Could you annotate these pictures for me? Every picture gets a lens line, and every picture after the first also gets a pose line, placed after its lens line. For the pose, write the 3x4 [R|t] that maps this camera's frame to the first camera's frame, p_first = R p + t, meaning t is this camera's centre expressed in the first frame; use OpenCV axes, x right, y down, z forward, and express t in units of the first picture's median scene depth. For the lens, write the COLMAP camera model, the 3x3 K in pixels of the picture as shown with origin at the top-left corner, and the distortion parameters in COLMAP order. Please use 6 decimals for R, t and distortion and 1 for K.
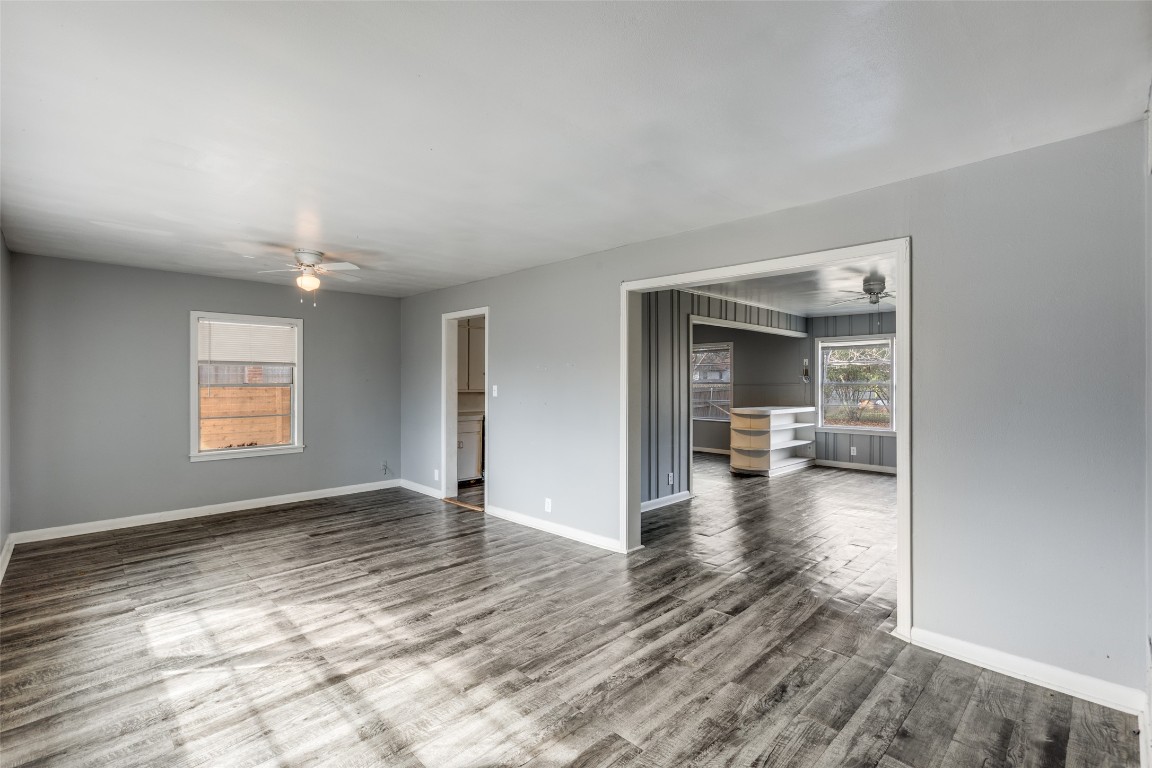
lens RADIAL K [[520.3, 0, 578.4], [0, 520.3, 380.7], [0, 0, 1]] dist [0.000354, 0.001900]
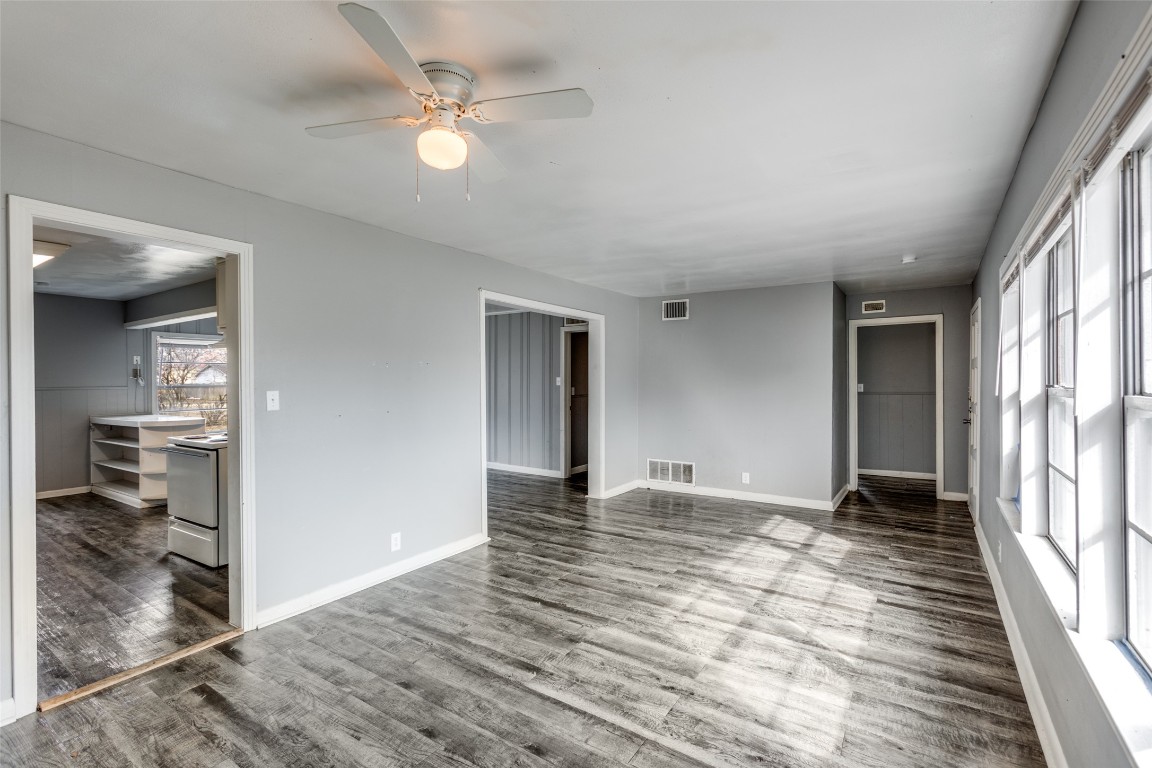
lens RADIAL K [[520.3, 0, 578.4], [0, 520.3, 380.7], [0, 0, 1]] dist [0.000354, 0.001900]
pose [[-0.199117, 0.001683, 0.979974, -1.320531], [-0.000186, 0.999998, -0.001755, 0.002071], [-0.979976, -0.000531, -0.199116, 1.351118]]
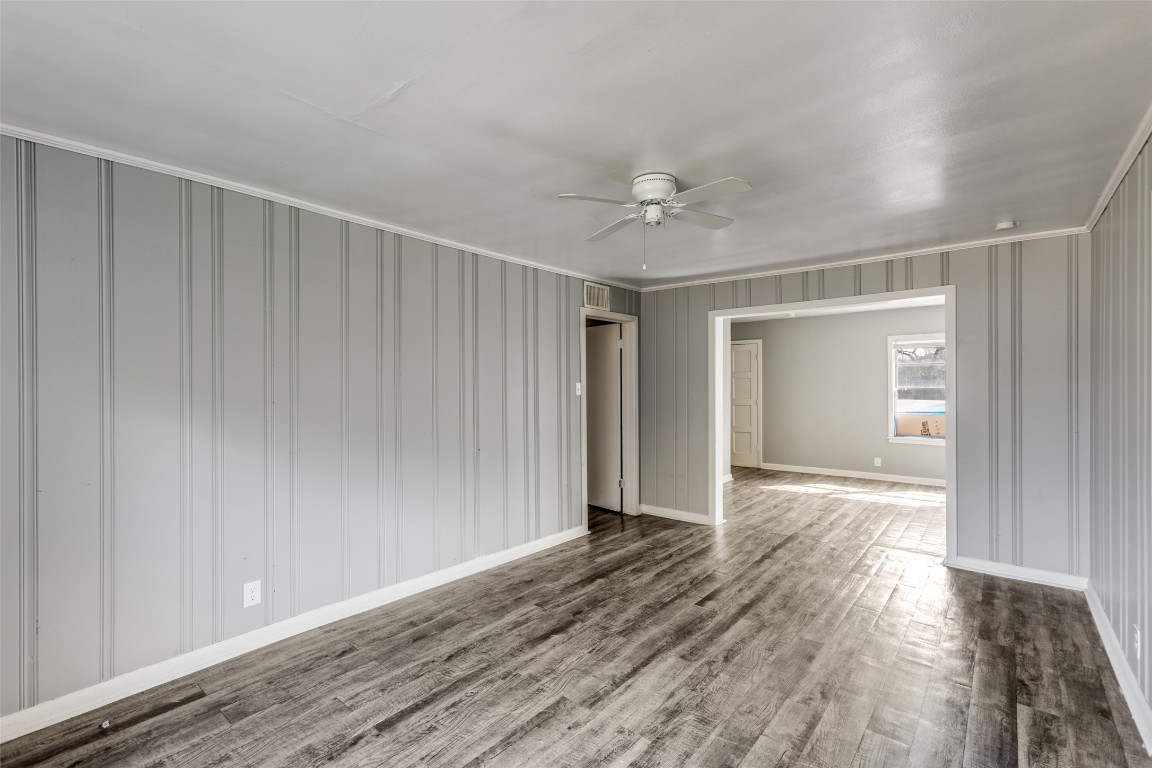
lens RADIAL K [[529.9, 0, 575.1], [0, 529.9, 389.1], [0, 0, 1]] dist [-0.001551, 0.001623]
pose [[-0.993972, 0.006261, -0.109457, 1.205831], [0.004642, 0.999876, 0.015035, -0.023101], [0.109537, 0.014436, -0.993878, 2.540415]]
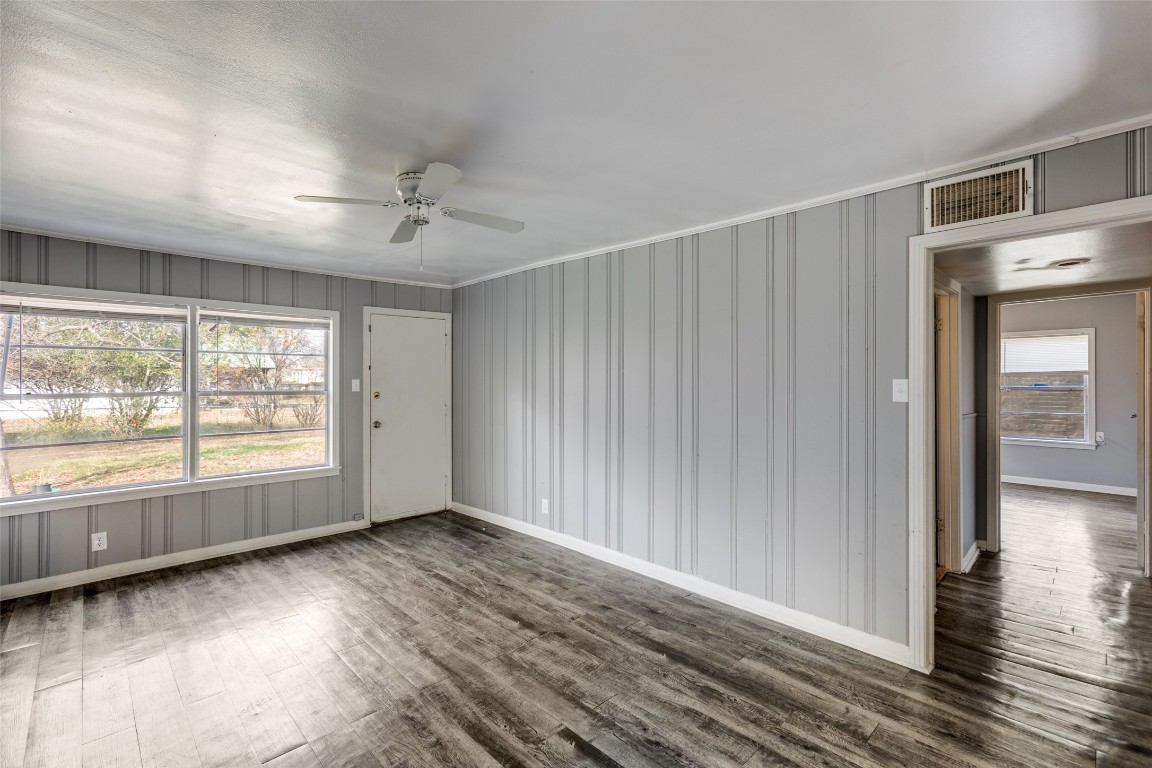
lens RADIAL K [[534.1, 0, 587.7], [0, 534.1, 379.6], [0, 0, 1]] dist [-0.004262, 0.000209]
pose [[0.002959, 0.003298, 0.999990, 0.156982], [0.000248, 0.999995, -0.003299, -0.014549], [-0.999996, 0.000258, 0.002958, 1.470824]]
